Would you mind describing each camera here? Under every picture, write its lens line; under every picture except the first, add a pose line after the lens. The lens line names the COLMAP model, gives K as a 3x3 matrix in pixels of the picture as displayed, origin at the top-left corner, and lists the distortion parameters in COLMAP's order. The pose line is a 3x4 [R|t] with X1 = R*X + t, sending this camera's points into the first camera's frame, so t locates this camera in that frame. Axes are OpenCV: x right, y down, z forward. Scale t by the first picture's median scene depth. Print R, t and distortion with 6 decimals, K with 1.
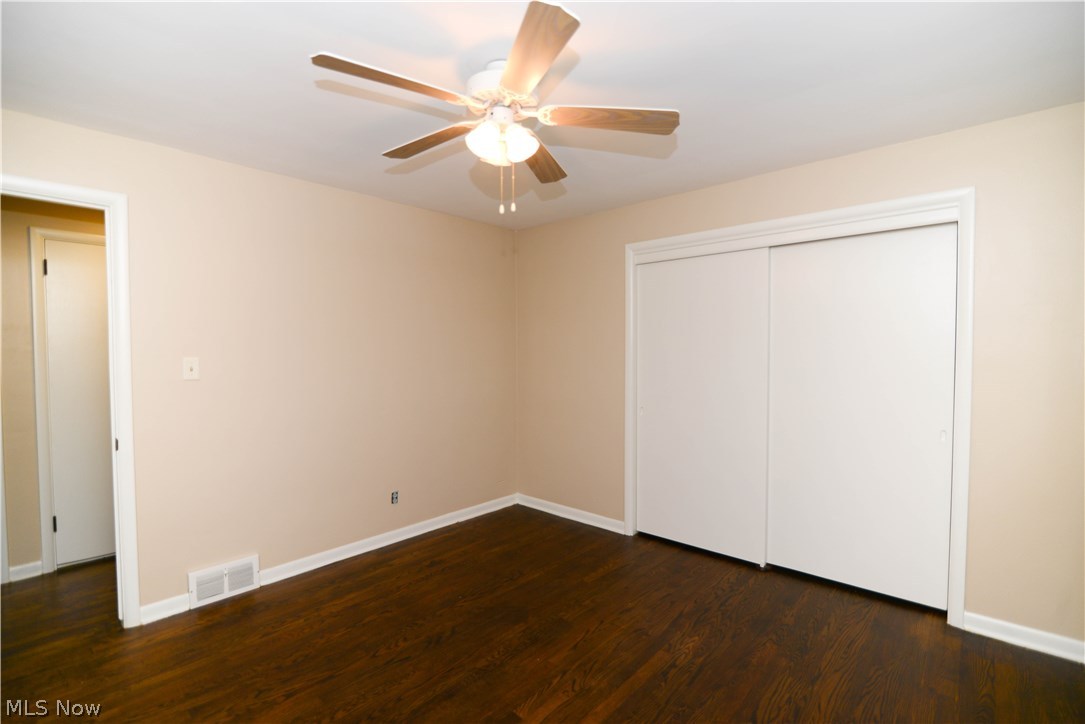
lens RADIAL K [[499.5, 0, 541.9], [0, 499.5, 354.2], [0, 0, 1]] dist [-0.023571, 0.001628]
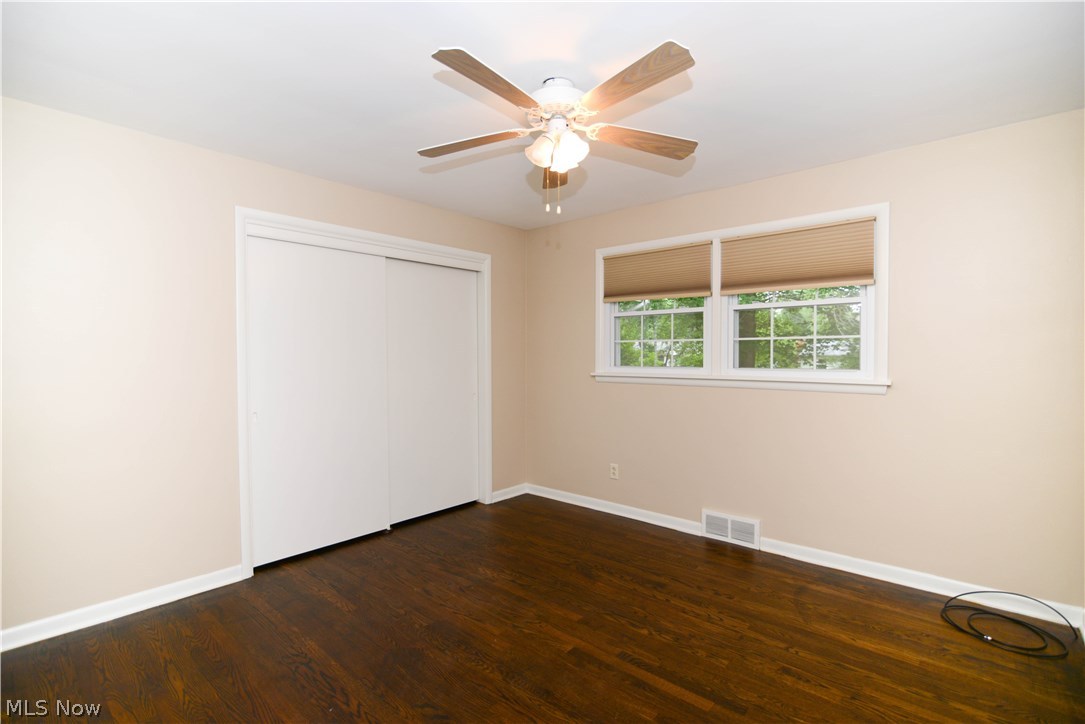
lens RADIAL K [[499.5, 0, 538.8], [0, 499.5, 364.9], [0, 0, 1]] dist [-0.023571, 0.001628]
pose [[-0.015709, -0.019141, 0.999693, -0.913581], [0.008601, 0.999777, 0.019278, 0.023220], [-0.999840, 0.008901, -0.015541, 0.818786]]
